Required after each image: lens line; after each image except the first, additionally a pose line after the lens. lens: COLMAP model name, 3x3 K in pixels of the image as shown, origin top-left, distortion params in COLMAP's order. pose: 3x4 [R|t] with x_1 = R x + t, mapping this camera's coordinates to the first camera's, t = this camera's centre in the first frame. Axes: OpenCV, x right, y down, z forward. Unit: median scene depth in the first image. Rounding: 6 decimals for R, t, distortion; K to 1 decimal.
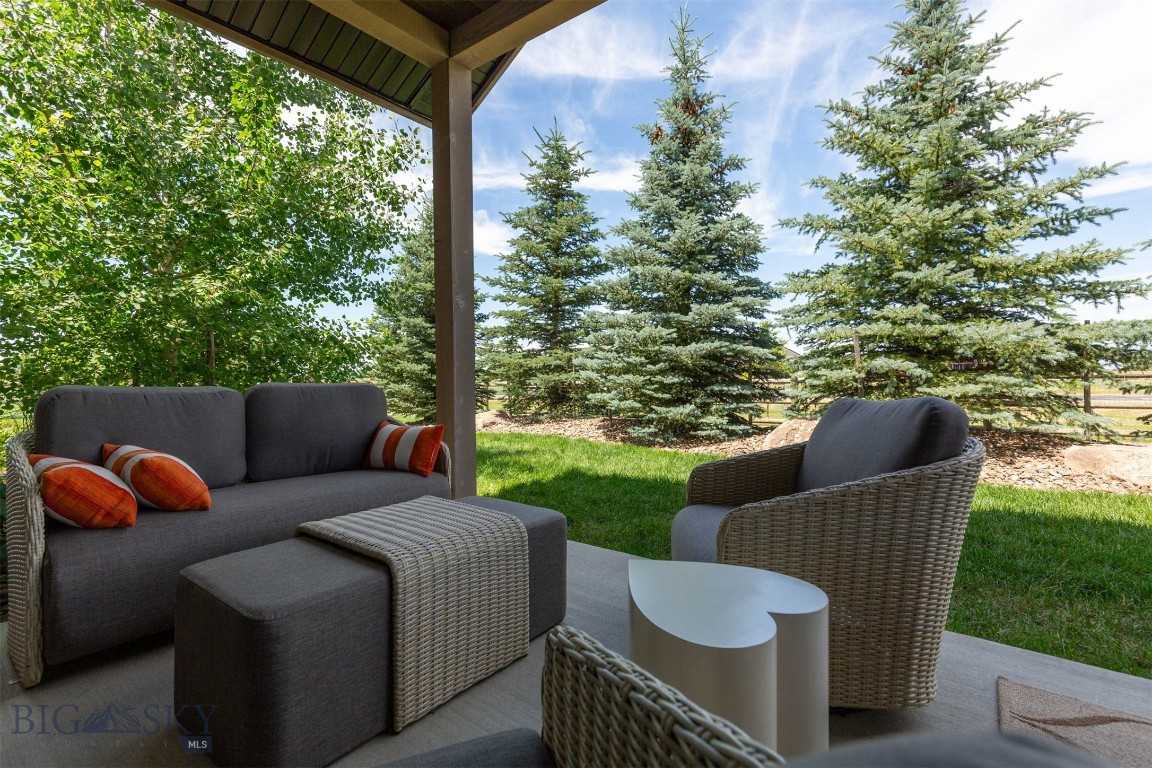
lens RADIAL K [[518.6, 0, 572.0], [0, 518.6, 380.3], [0, 0, 1]] dist [0.004609, 0.000187]
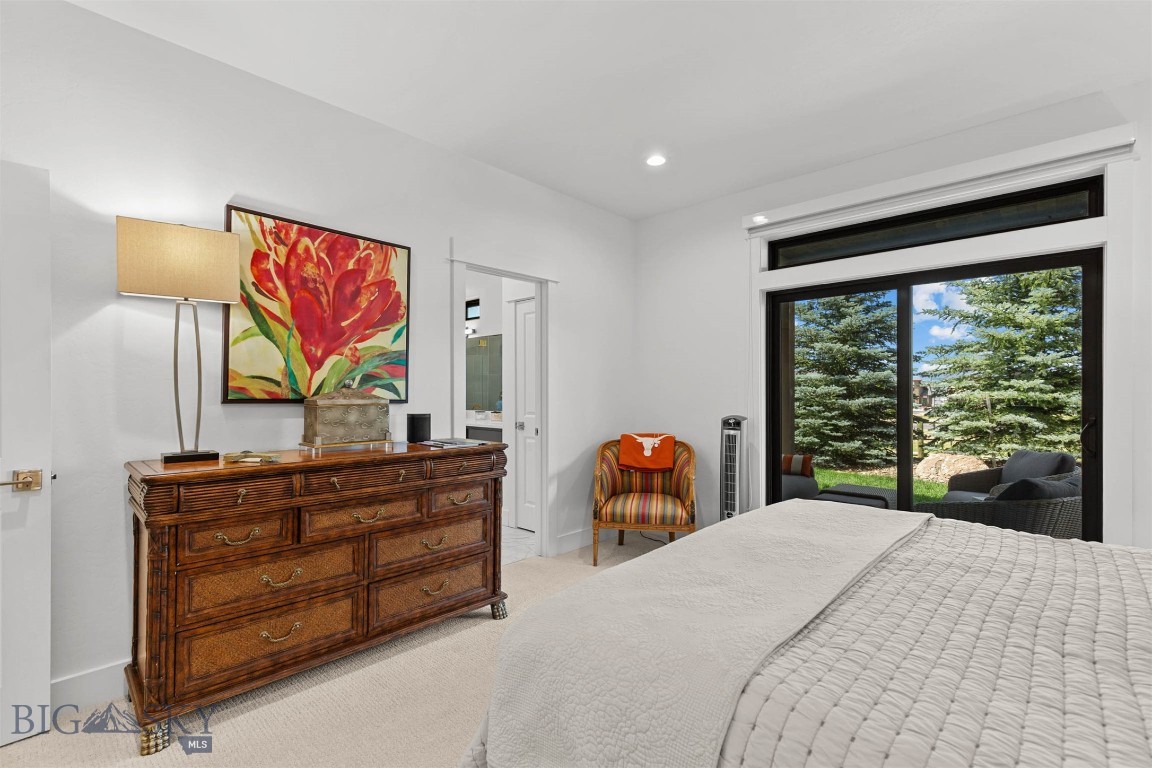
lens RADIAL K [[518.6, 0, 577.5], [0, 518.6, 388.8], [0, 0, 1]] dist [0.004609, 0.000187]
pose [[0.994768, 0.004530, -0.102063, -0.444608], [-0.005943, 0.999891, -0.013539, -0.081897], [0.101991, 0.014075, 0.994686, -0.559919]]
